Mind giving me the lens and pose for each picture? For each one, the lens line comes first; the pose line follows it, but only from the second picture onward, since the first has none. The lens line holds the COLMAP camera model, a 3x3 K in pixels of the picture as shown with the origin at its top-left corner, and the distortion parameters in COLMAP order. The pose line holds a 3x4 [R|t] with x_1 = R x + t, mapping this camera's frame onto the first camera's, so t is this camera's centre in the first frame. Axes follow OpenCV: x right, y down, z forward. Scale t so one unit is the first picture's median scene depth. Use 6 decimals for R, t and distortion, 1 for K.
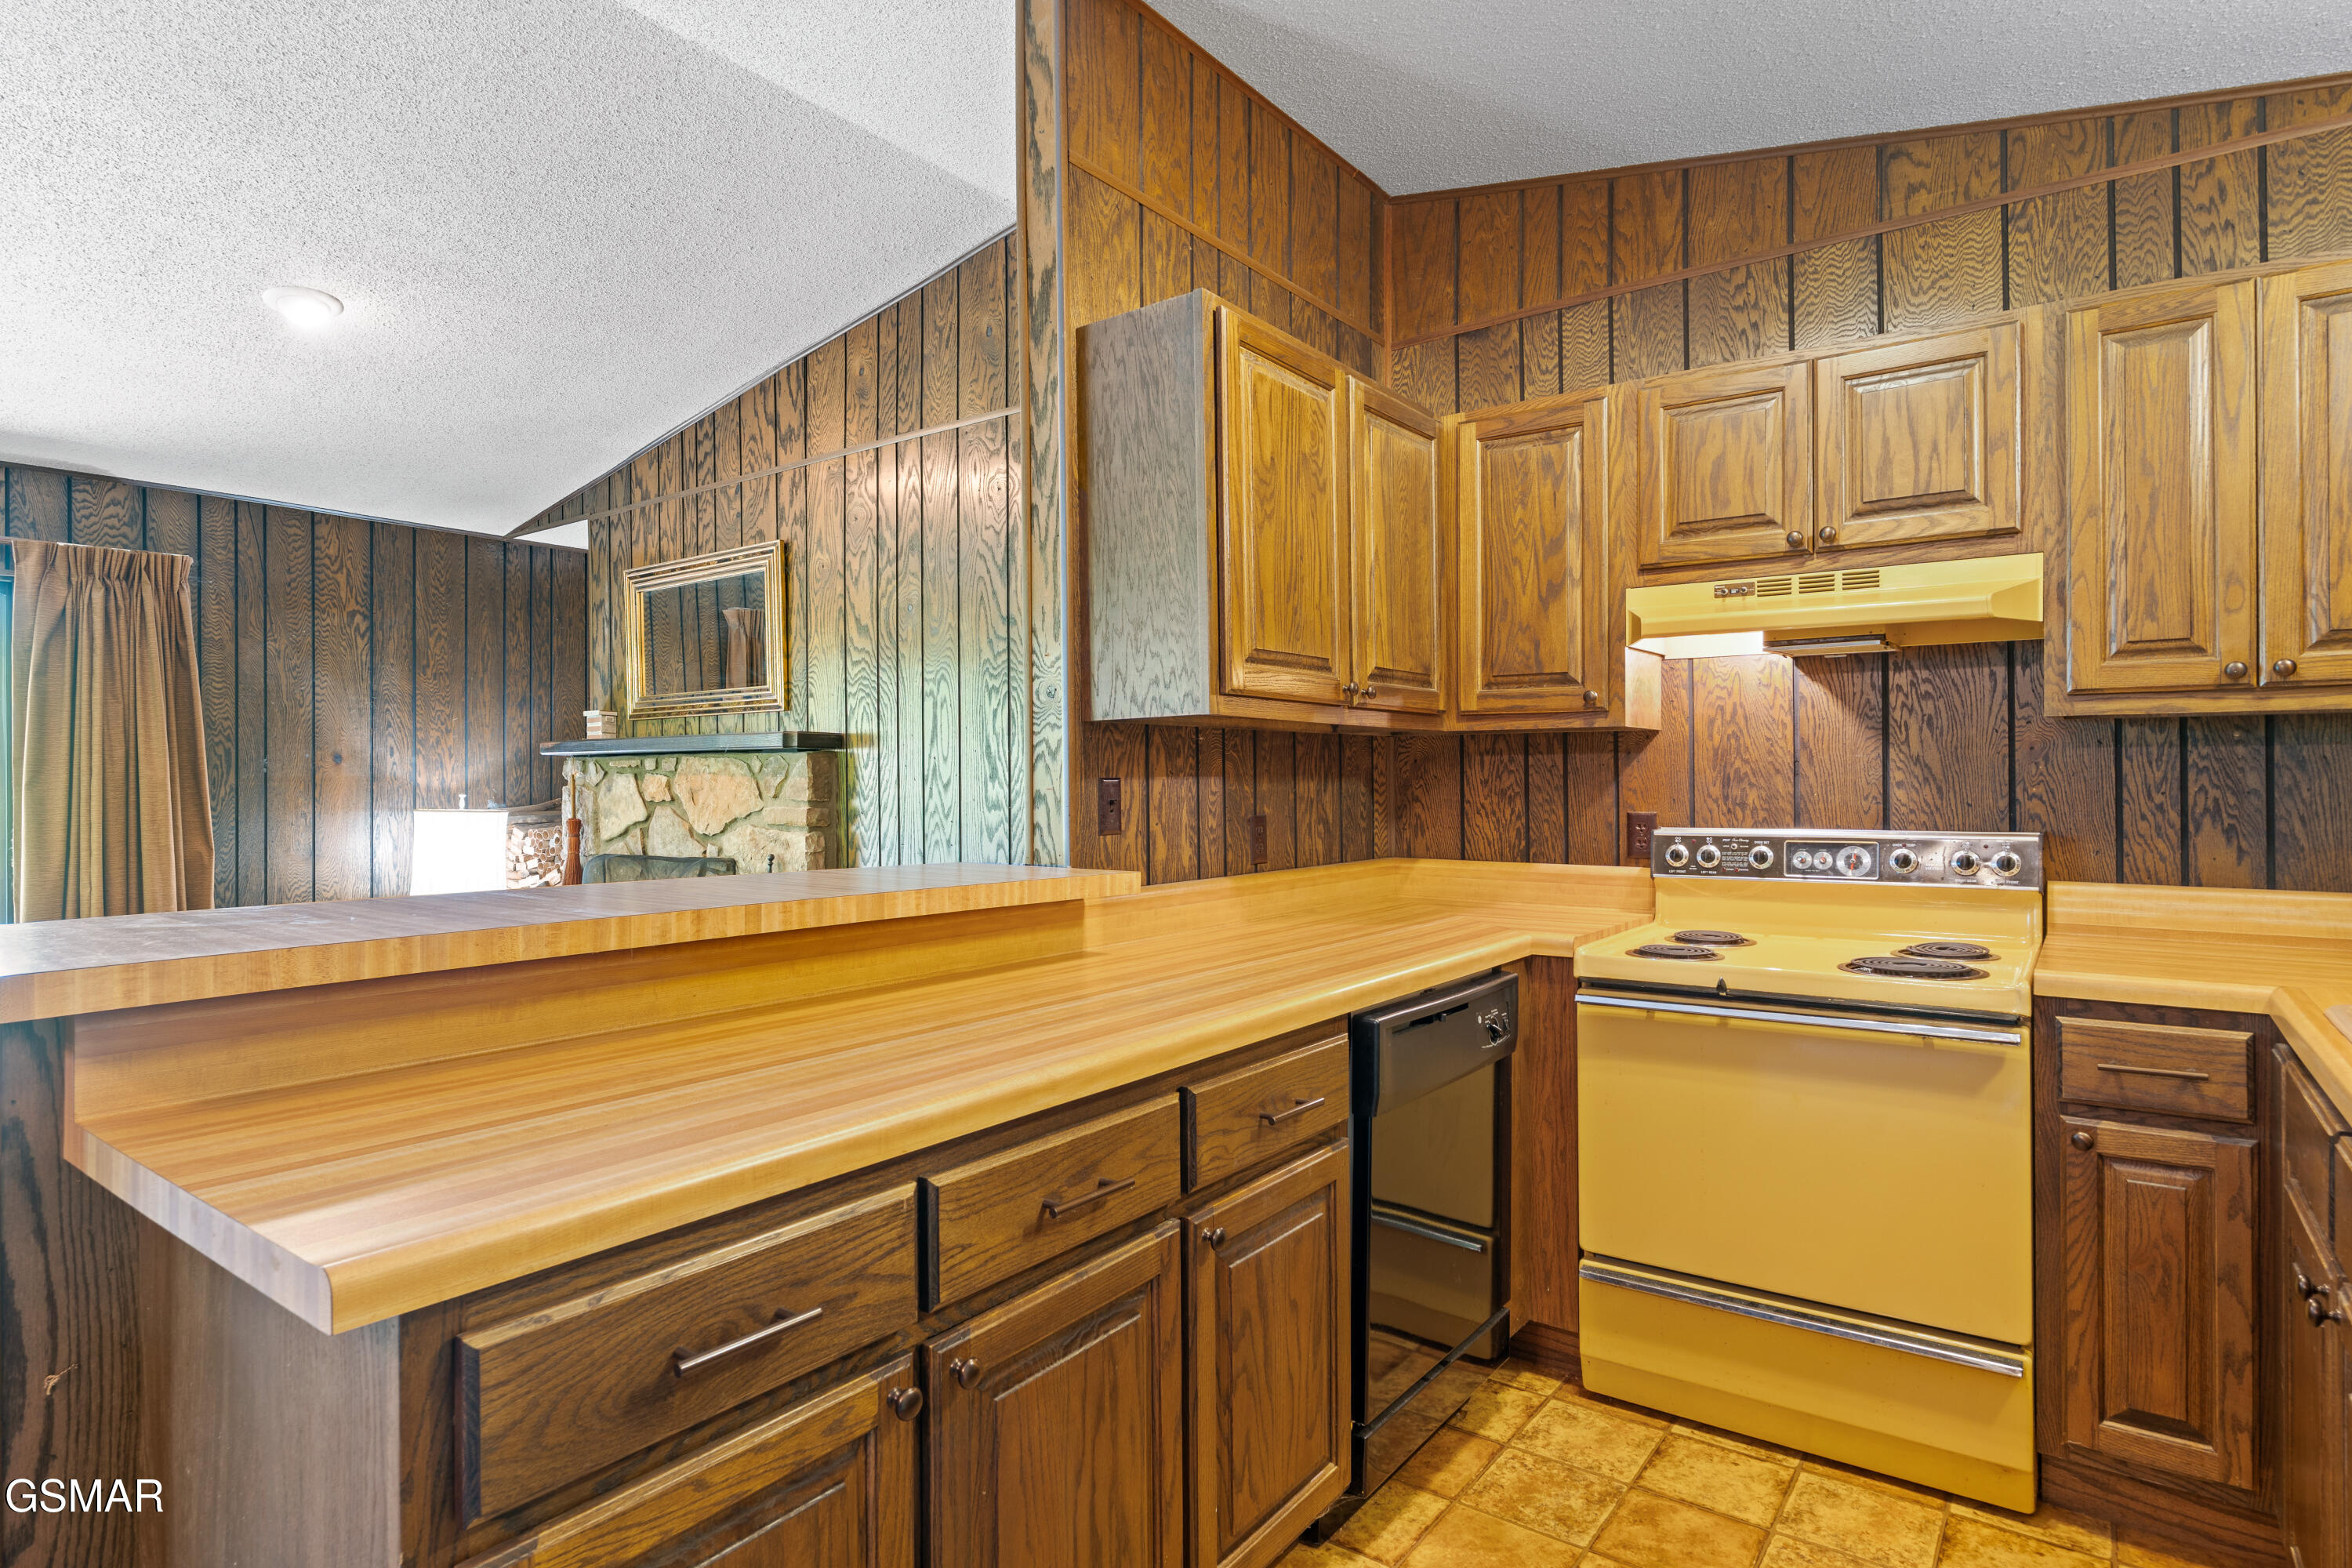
lens RADIAL K [[1244.0, 0, 1178.1], [0, 1244.0, 778.1], [0, 0, 1]] dist [-0.003347, 0.001280]
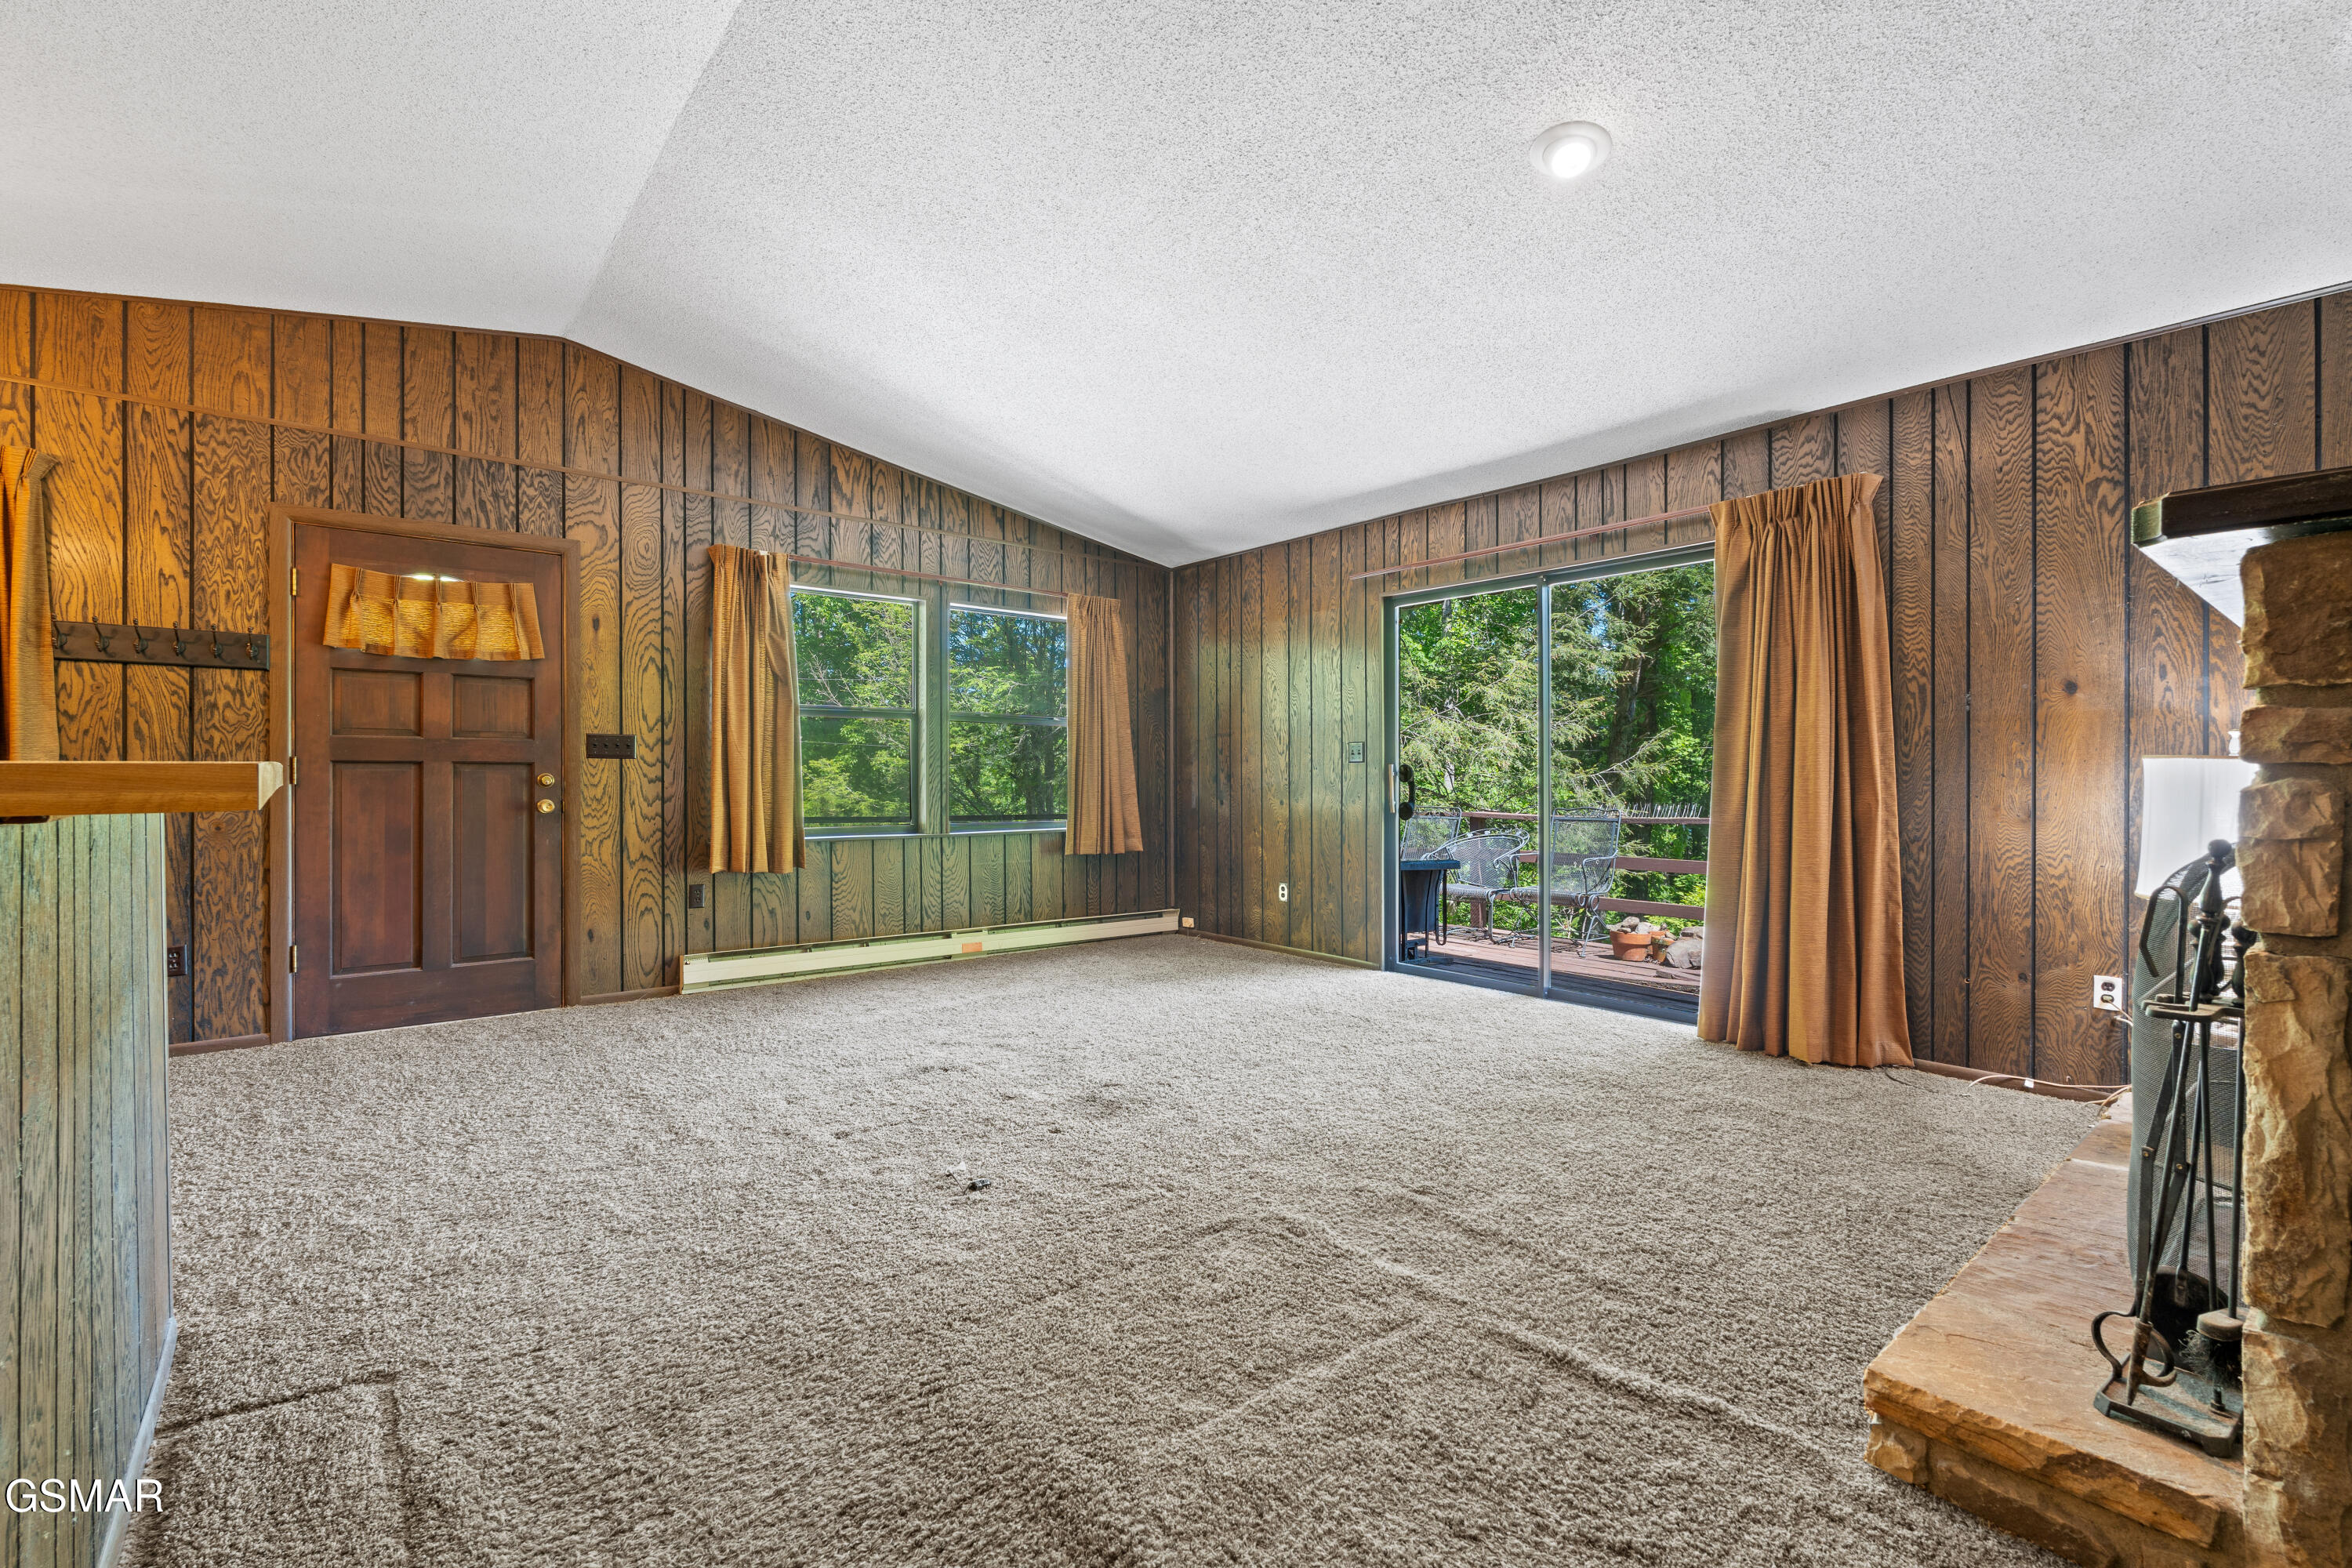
lens RADIAL K [[1045.3, 0, 1177.1], [0, 1045.3, 767.7], [0, 0, 1]] dist [-0.000151, -0.000006]
pose [[-0.240282, -0.003440, -0.970697, 0.089906], [0.002846, 0.999987, -0.004248, 0.061156], [0.970699, -0.003783, -0.240269, 1.189216]]
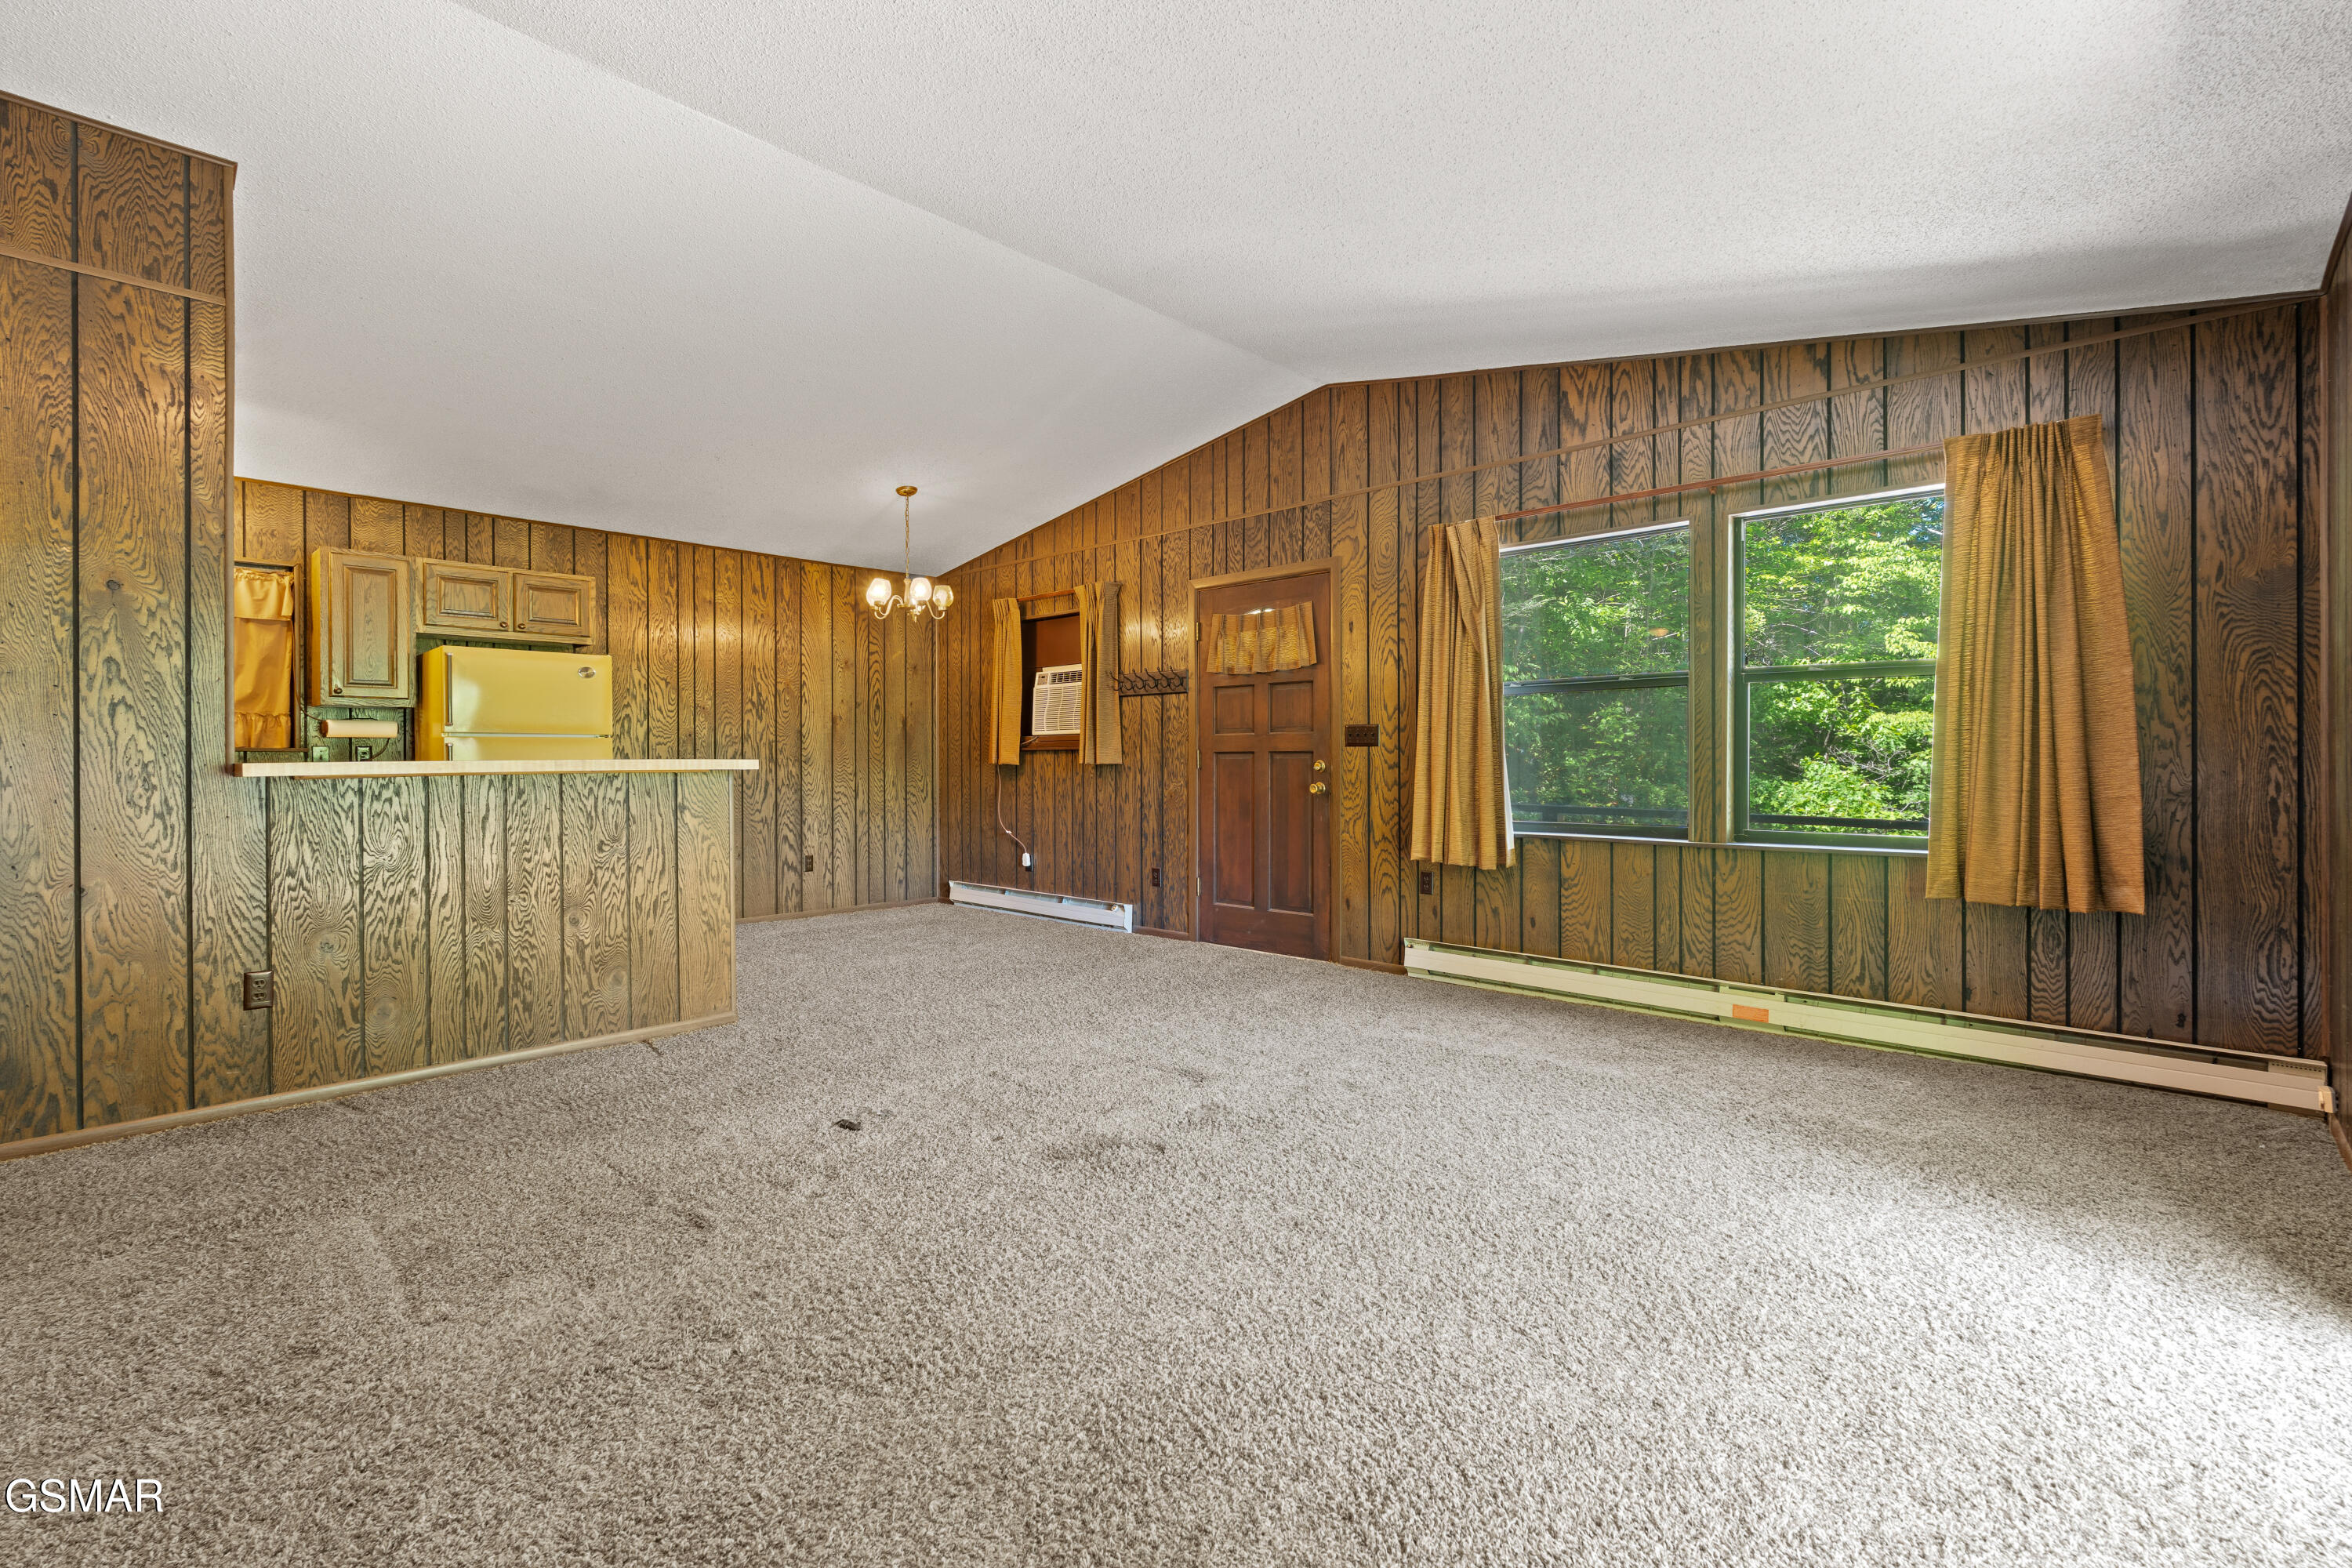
lens RADIAL K [[1059.6, 0, 1170.5], [0, 1059.6, 763.1], [0, 0, 1]] dist [-0.000640, -0.000112]
pose [[-0.992450, 0.006538, 0.122475, -1.189015], [0.006389, 0.999978, -0.001614, 0.066584], [-0.122483, -0.000820, -0.992470, 1.794804]]
